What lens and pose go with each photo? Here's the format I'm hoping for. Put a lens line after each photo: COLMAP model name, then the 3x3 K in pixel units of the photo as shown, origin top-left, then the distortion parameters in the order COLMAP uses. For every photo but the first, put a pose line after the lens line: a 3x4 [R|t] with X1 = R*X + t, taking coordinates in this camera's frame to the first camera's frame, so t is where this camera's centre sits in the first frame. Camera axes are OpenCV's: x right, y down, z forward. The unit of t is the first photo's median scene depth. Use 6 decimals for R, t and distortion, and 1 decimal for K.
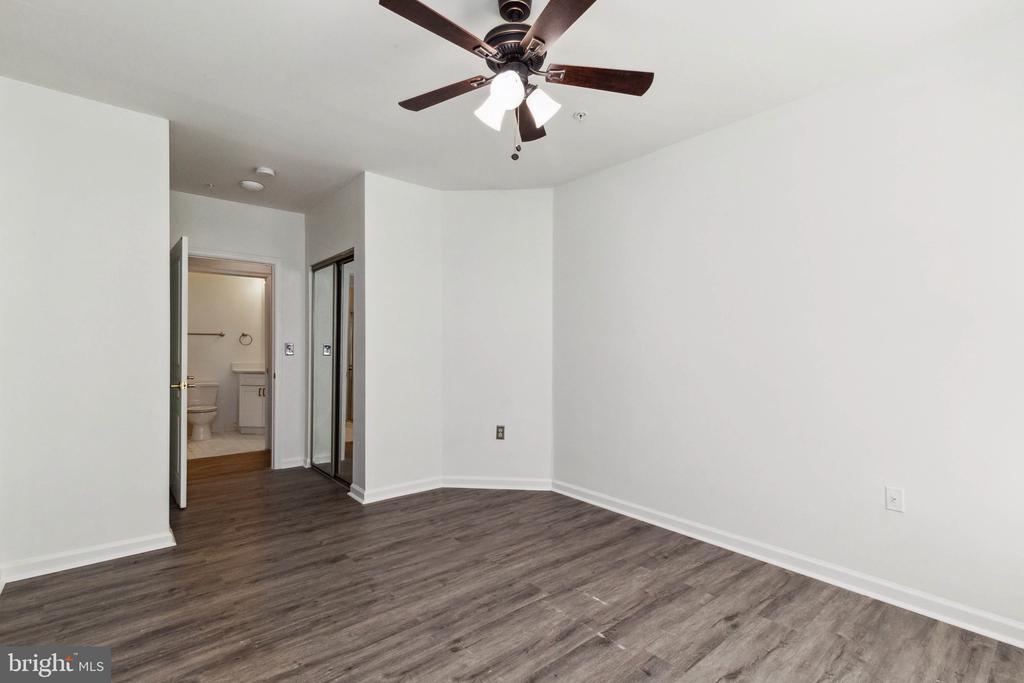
lens RADIAL K [[467.9, 0, 511.9], [0, 467.9, 343.5], [0, 0, 1]] dist [0.011442, -0.002624]
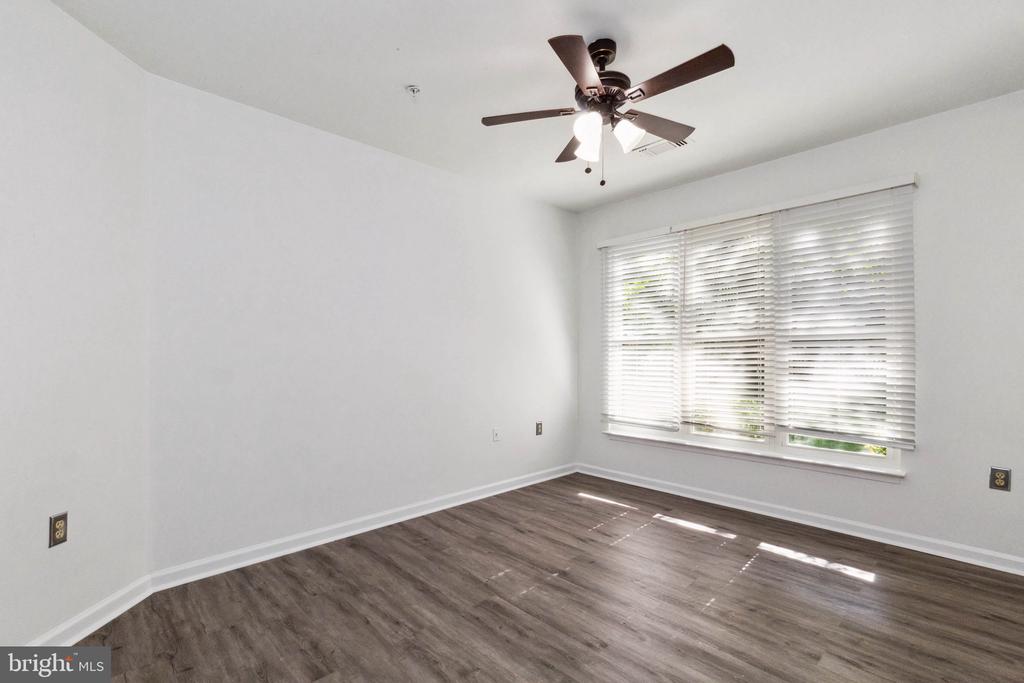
lens RADIAL K [[467.9, 0, 513.3], [0, 467.9, 351.3], [0, 0, 1]] dist [0.011442, -0.002624]
pose [[-0.061759, 0.001047, 0.998091, -0.815764], [-0.003700, 0.999992, -0.001278, 0.025200], [-0.998084, -0.003772, -0.061754, 0.930750]]
